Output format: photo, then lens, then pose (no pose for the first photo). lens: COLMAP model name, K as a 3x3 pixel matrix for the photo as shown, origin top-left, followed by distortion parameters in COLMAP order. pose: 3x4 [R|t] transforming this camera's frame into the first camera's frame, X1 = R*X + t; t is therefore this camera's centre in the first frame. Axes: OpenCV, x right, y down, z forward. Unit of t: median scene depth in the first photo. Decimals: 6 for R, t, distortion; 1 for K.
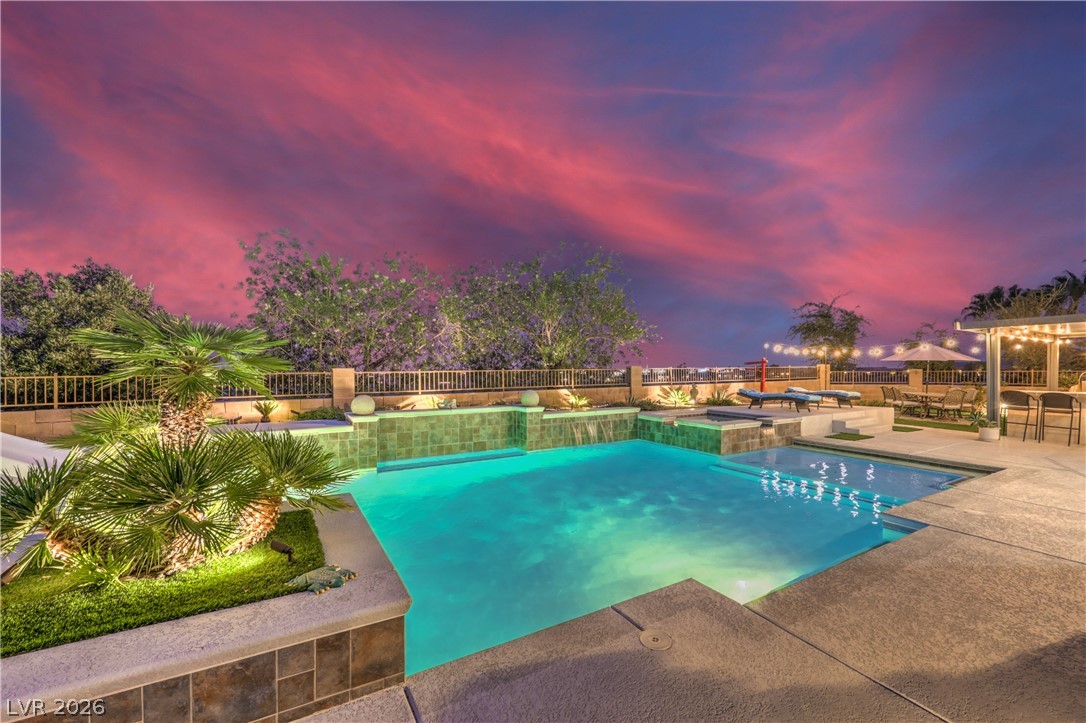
lens RADIAL K [[448.2, 0, 538.0], [0, 448.2, 370.0], [0, 0, 1]] dist [0.000781, -0.000208]
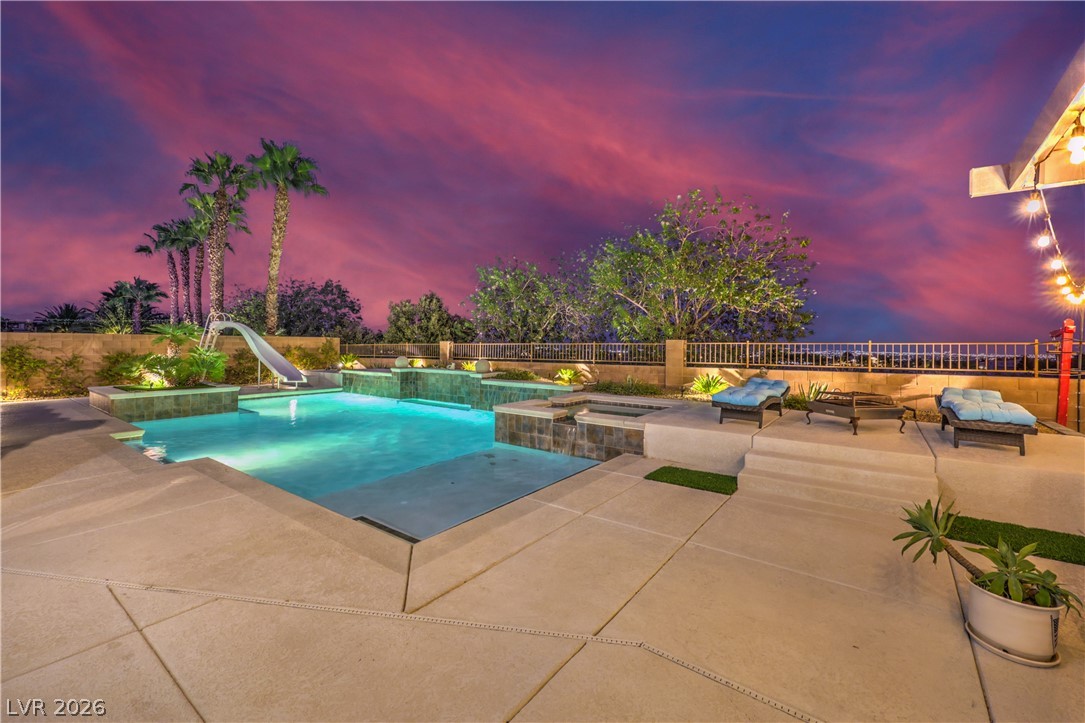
lens RADIAL K [[447.8, 0, 552.3], [0, 447.8, 362.4], [0, 0, 1]] dist [0.000781, -0.000208]
pose [[0.425673, 0.051756, -0.903396, 1.154171], [-0.006970, 0.998521, 0.053922, -0.015067], [0.904850, -0.016656, 0.425404, 0.651565]]
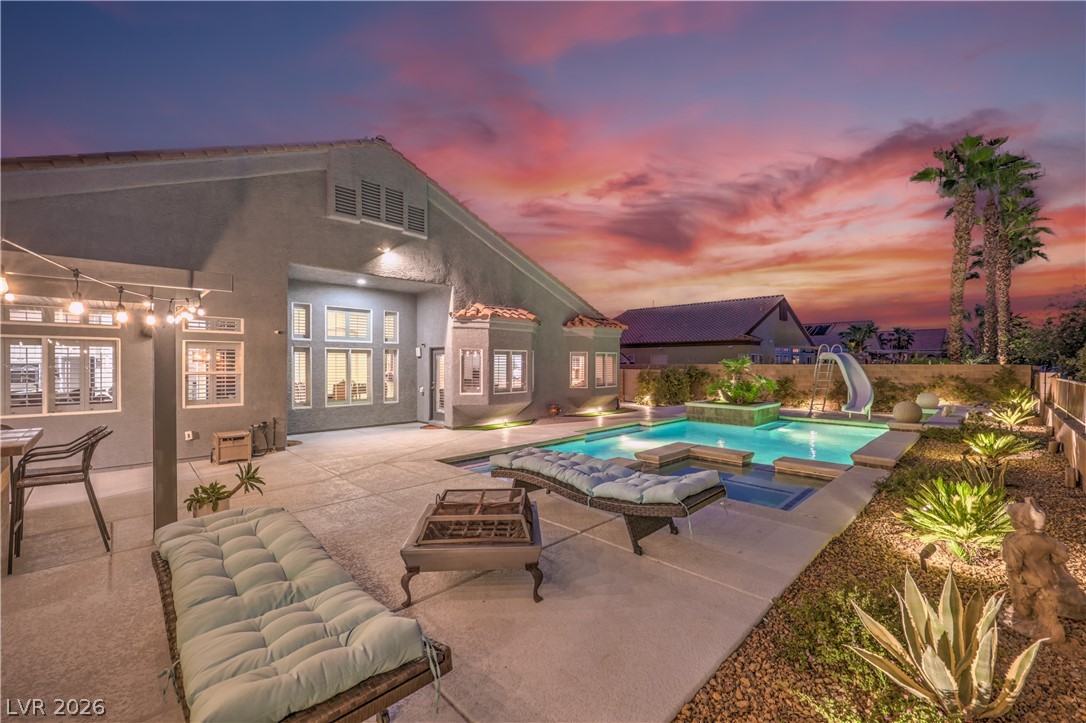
lens RADIAL K [[448.2, 0, 548.3], [0, 448.2, 365.3], [0, 0, 1]] dist [0.000781, -0.000208]
pose [[-0.960817, 0.011413, -0.276947, 0.815233], [0.011194, 0.999935, 0.002372, -0.030257], [0.276956, -0.000821, -0.960882, 1.586461]]
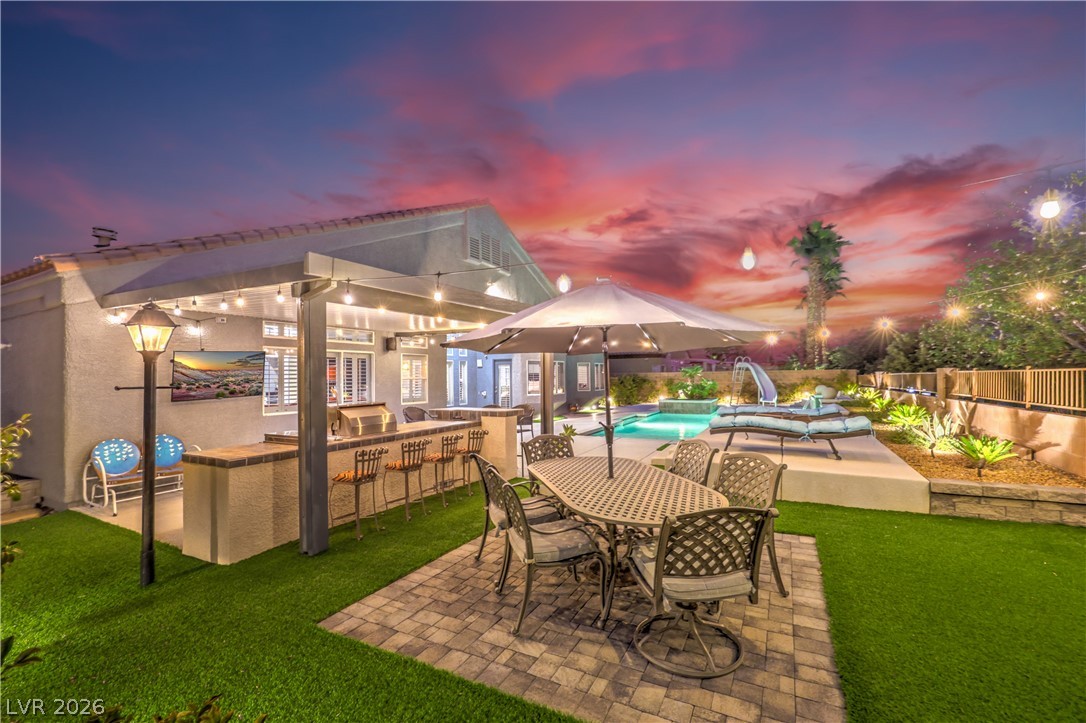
lens RADIAL K [[472.3, 0, 538.2], [0, 472.3, 370.1], [0, 0, 1]] dist [-0.001656, -0.000403]
pose [[-0.836649, 0.013928, -0.547562, 1.607622], [0.024739, 0.999617, -0.012374, -0.017912], [0.547181, -0.023899, -0.836673, 1.765976]]
